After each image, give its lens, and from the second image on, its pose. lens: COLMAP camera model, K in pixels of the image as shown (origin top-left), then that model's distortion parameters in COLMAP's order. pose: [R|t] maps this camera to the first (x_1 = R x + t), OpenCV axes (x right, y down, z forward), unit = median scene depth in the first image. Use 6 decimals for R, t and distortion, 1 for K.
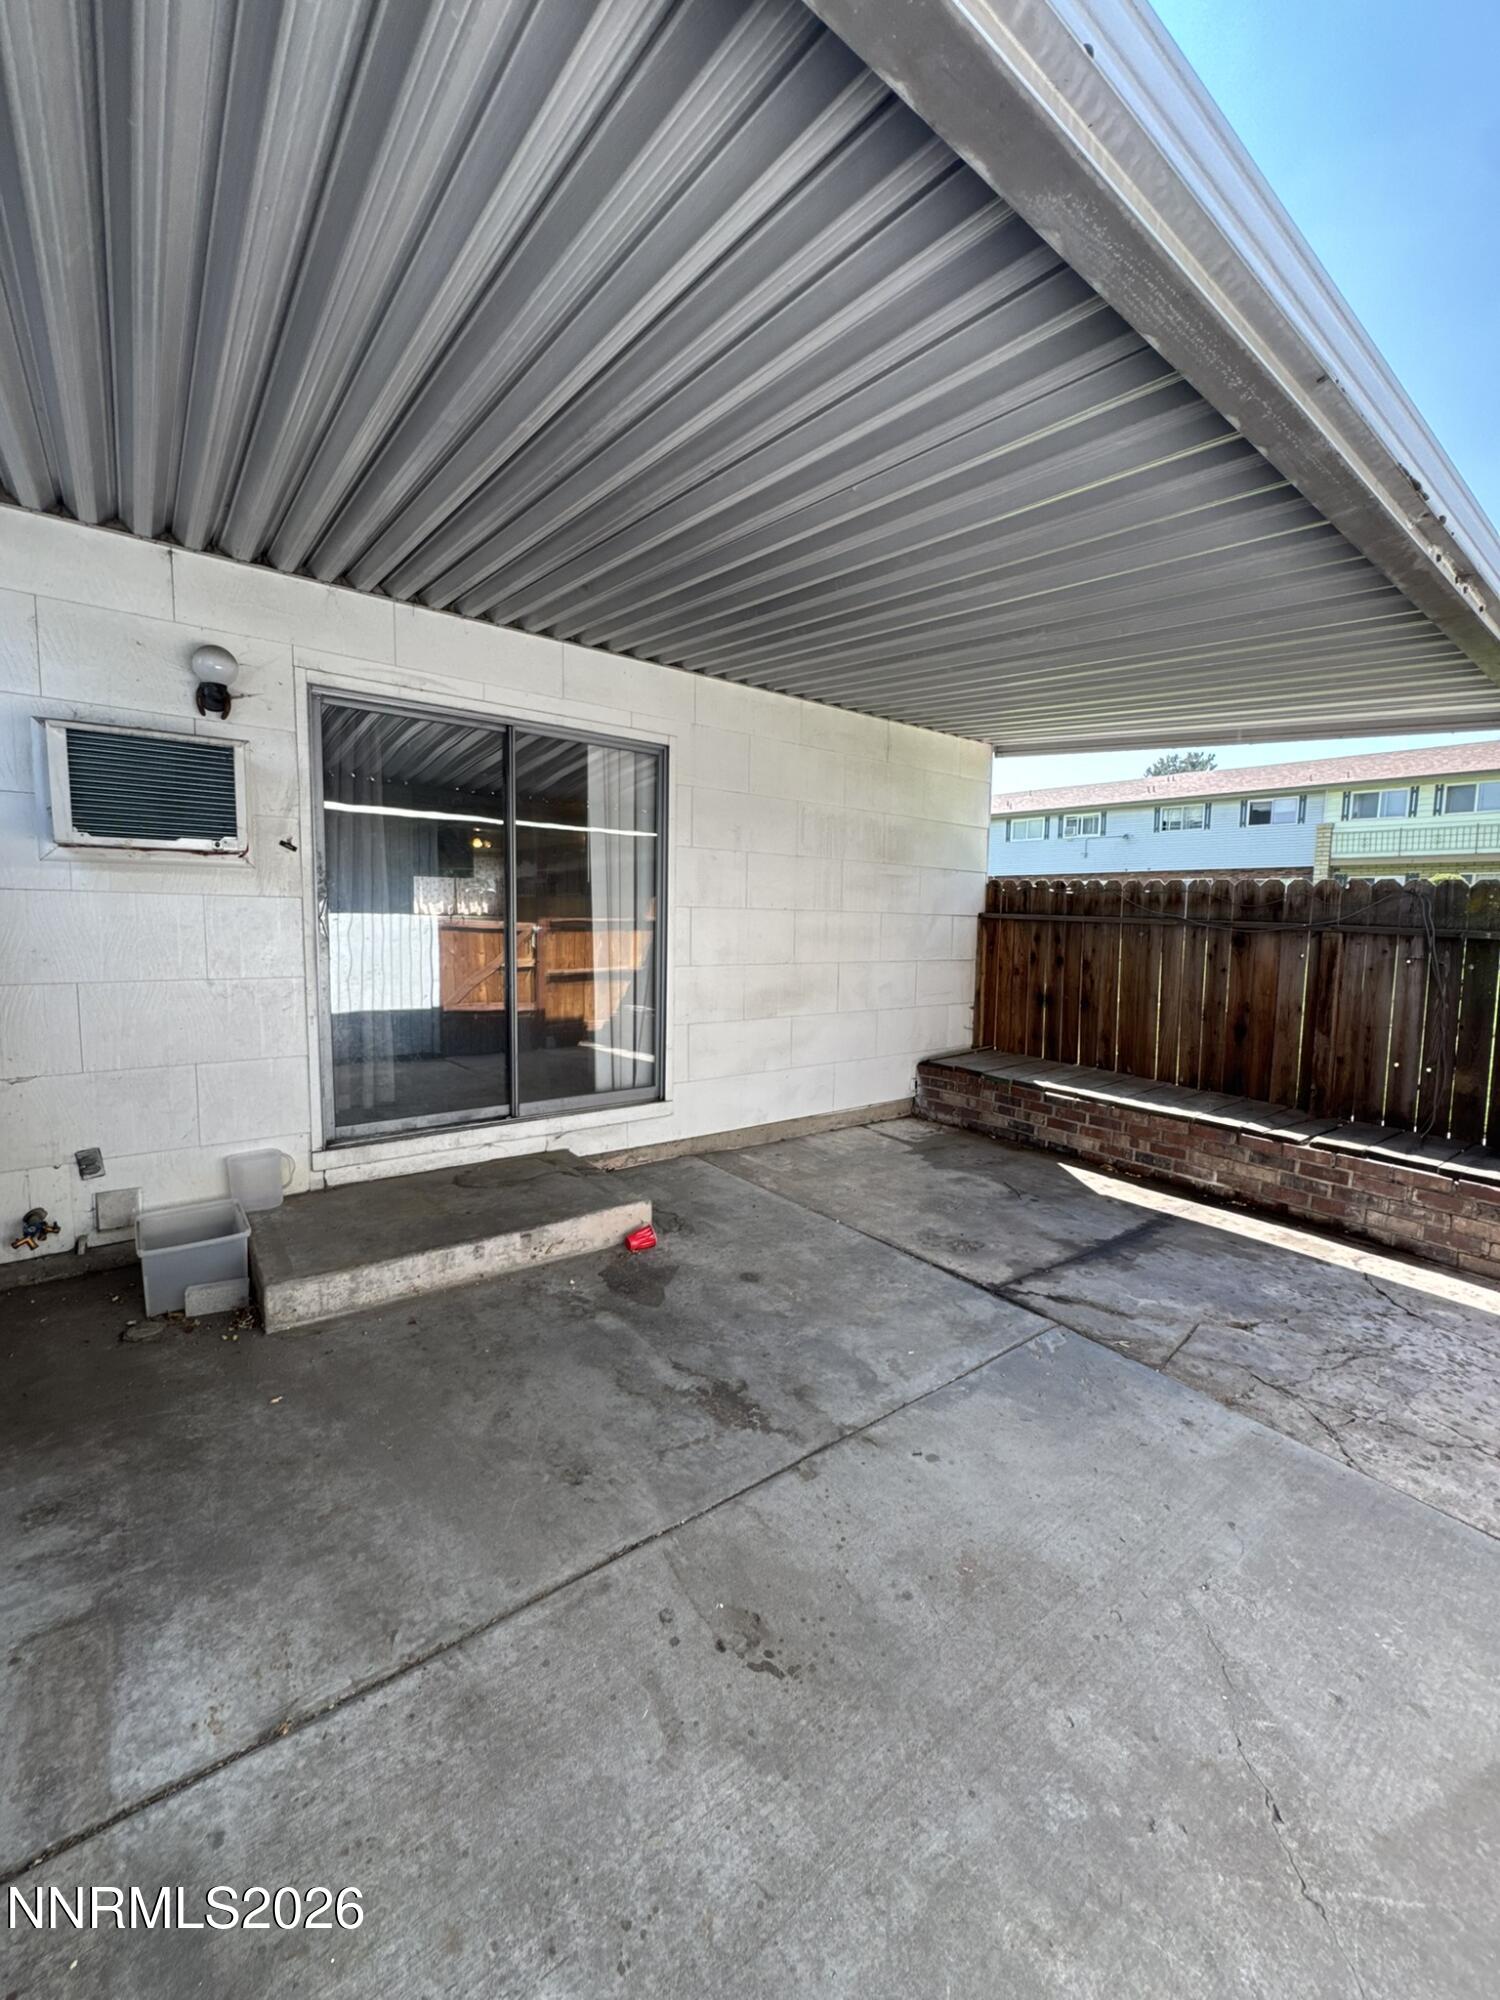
lens RADIAL K [[794.7, 0, 747.6], [0, 794.7, 1000.2], [0, 0, 1]] dist [-0.003695, 0.000235]
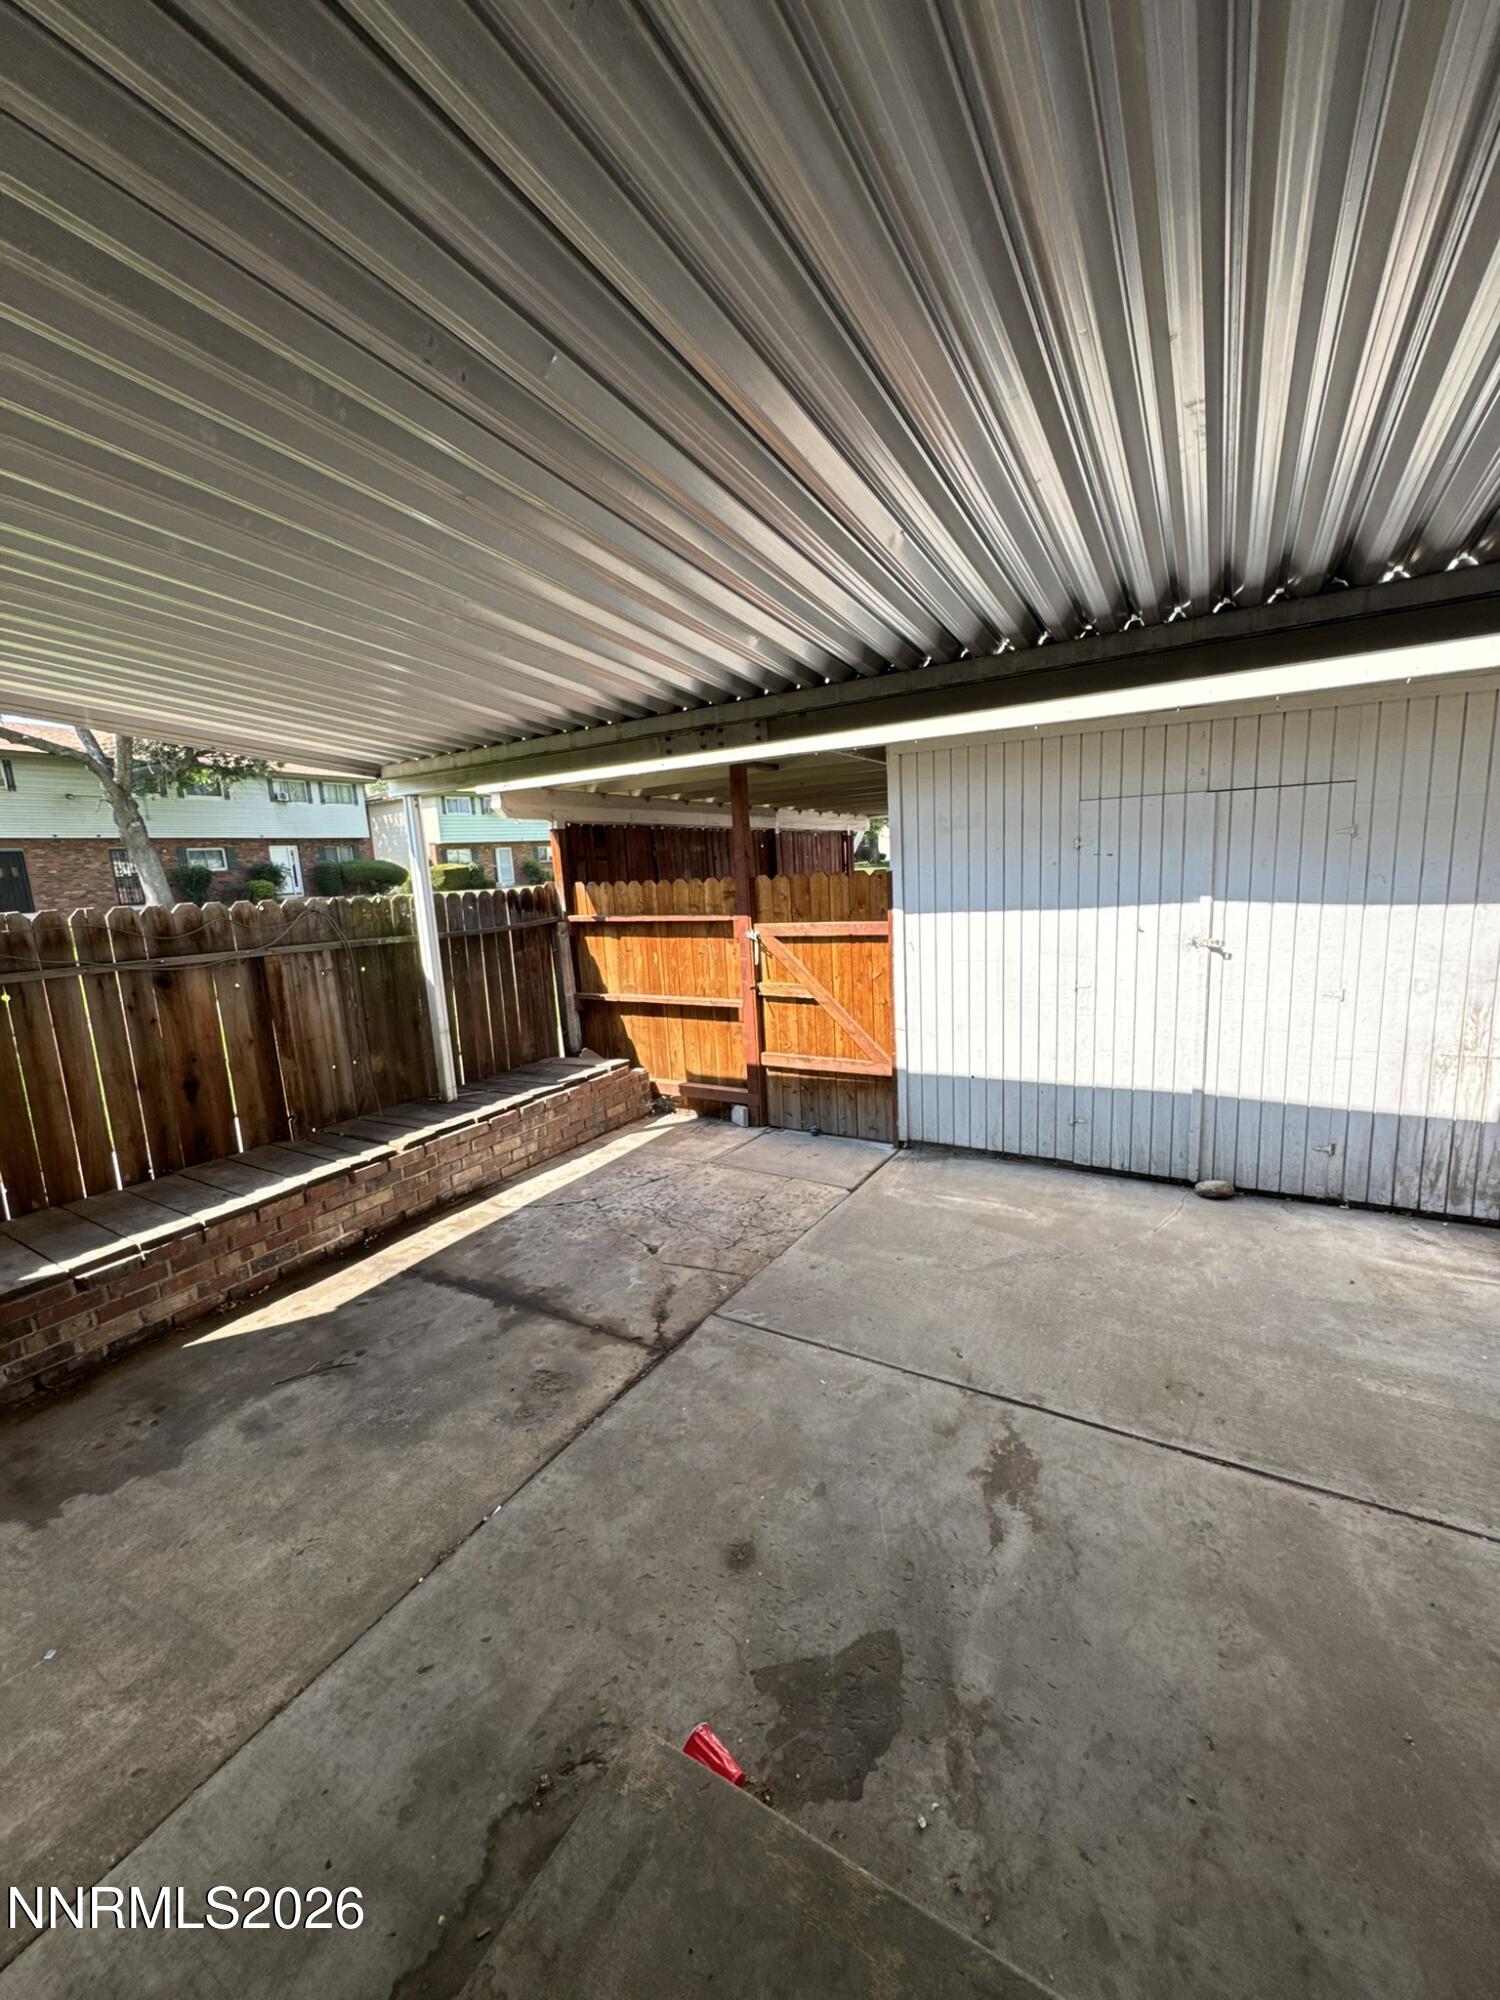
lens RADIAL K [[794.7, 0, 750.0], [0, 794.7, 1001.3], [0, 0, 1]] dist [-0.003695, 0.000235]
pose [[-0.379091, -0.164624, 0.910598, -0.453220], [0.137784, 0.963037, 0.231465, -0.211727], [-0.915044, 0.213212, -0.342396, 0.972187]]
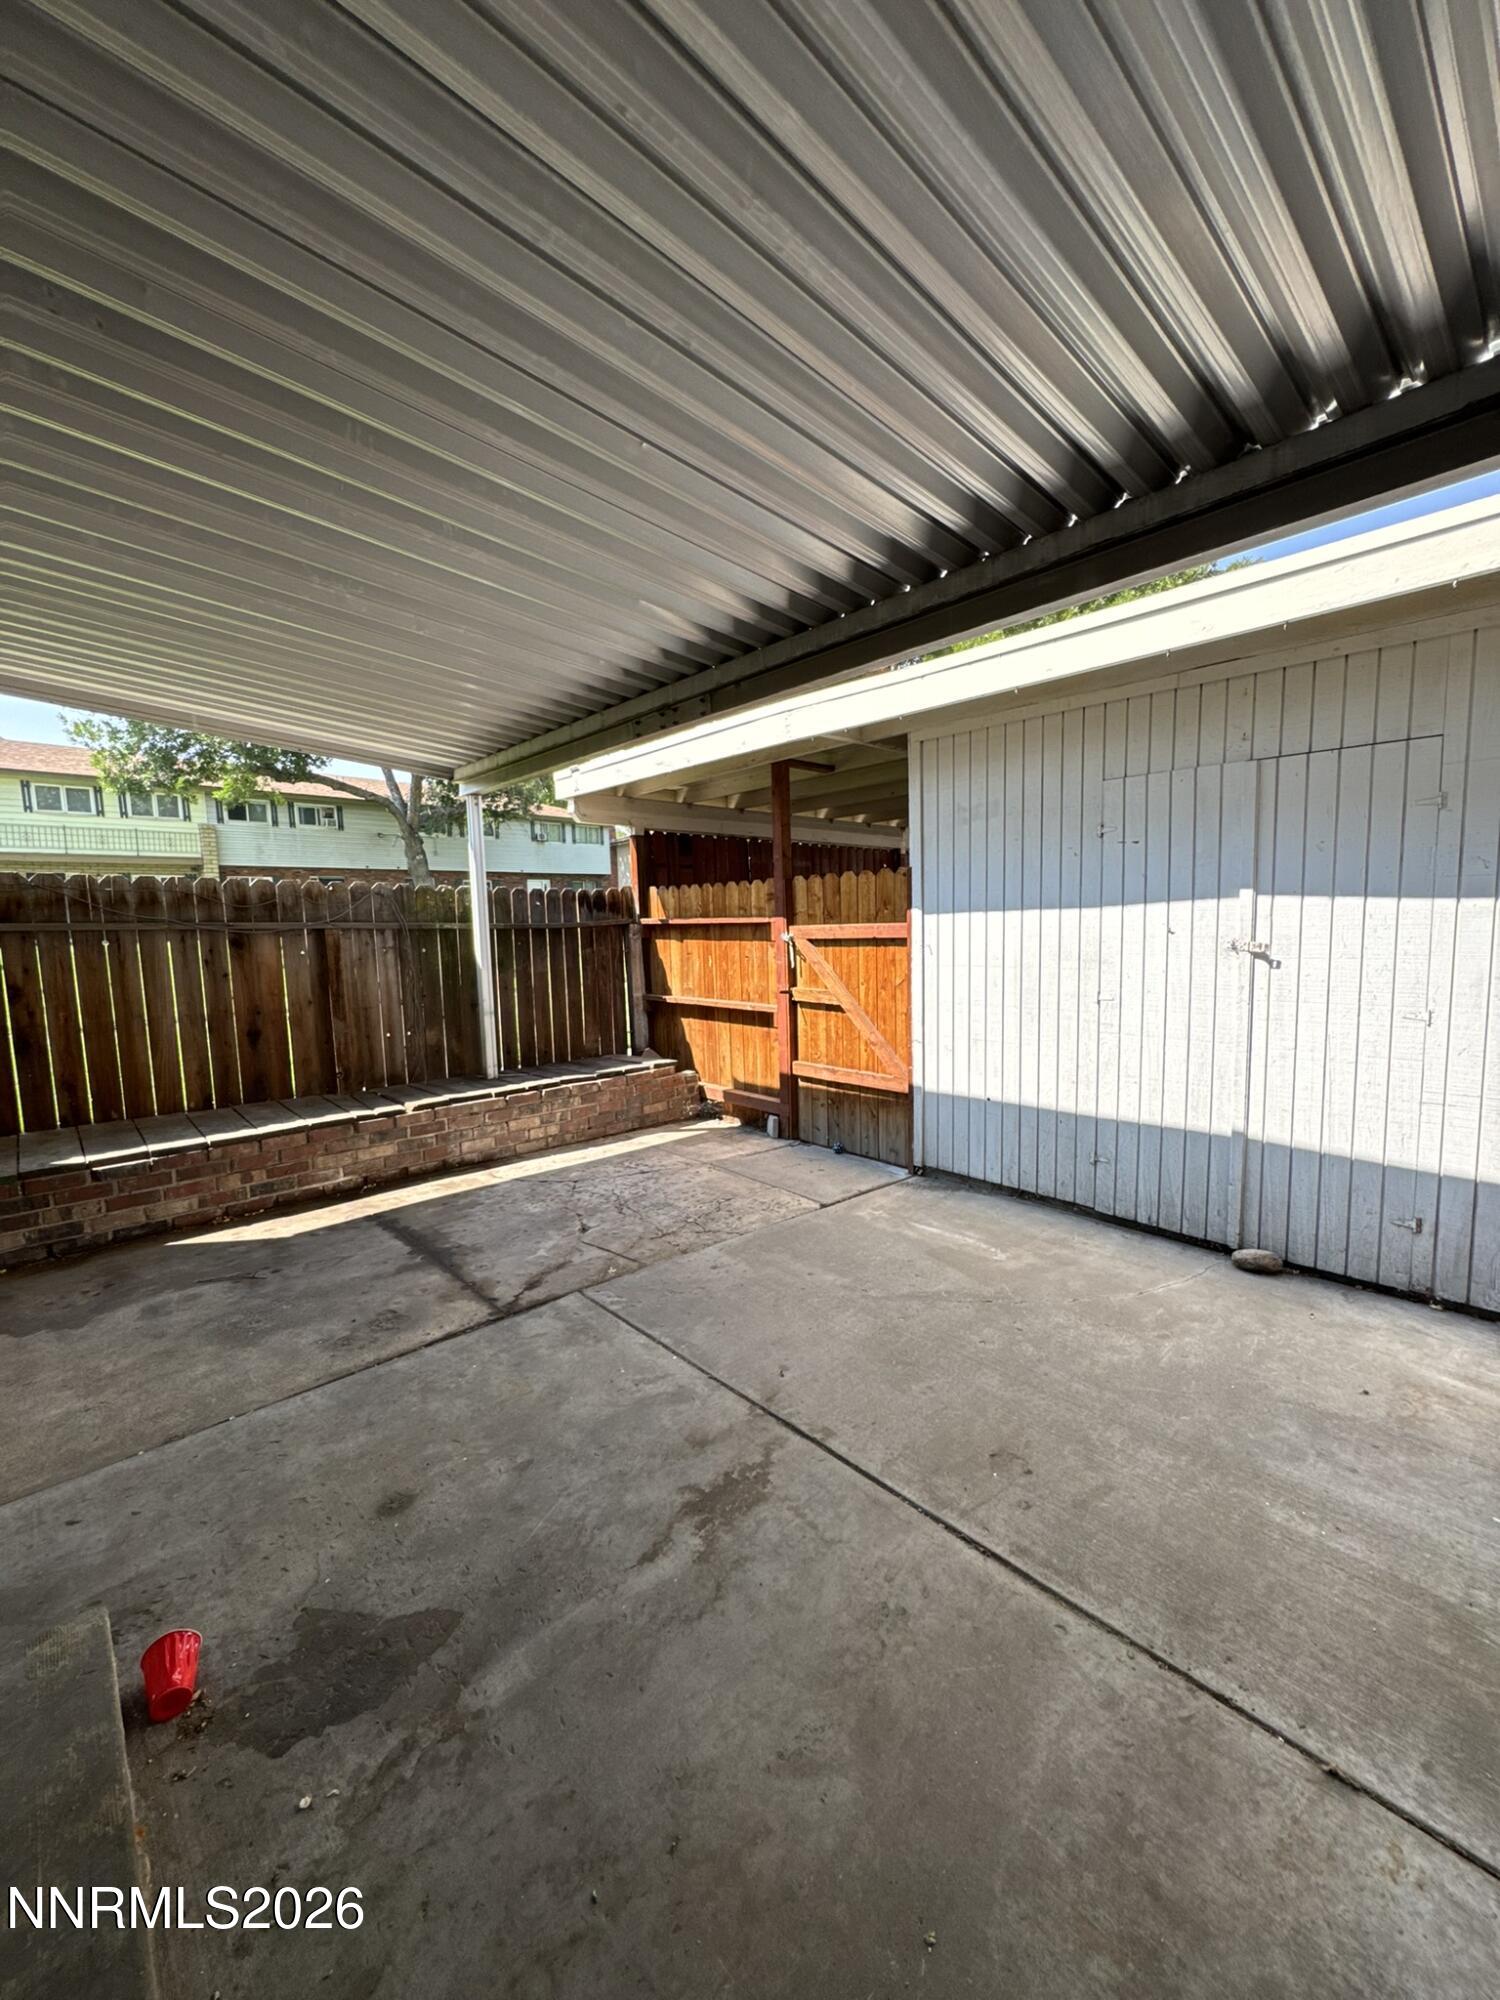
lens RADIAL K [[794.7, 0, 750.5], [0, 794.7, 1001.3], [0, 0, 1]] dist [-0.003695, 0.000235]
pose [[-0.090428, -0.126023, 0.987897, -0.511162], [0.124410, 0.982761, 0.136756, -0.078888], [-0.988102, 0.135271, -0.073191, 0.621658]]
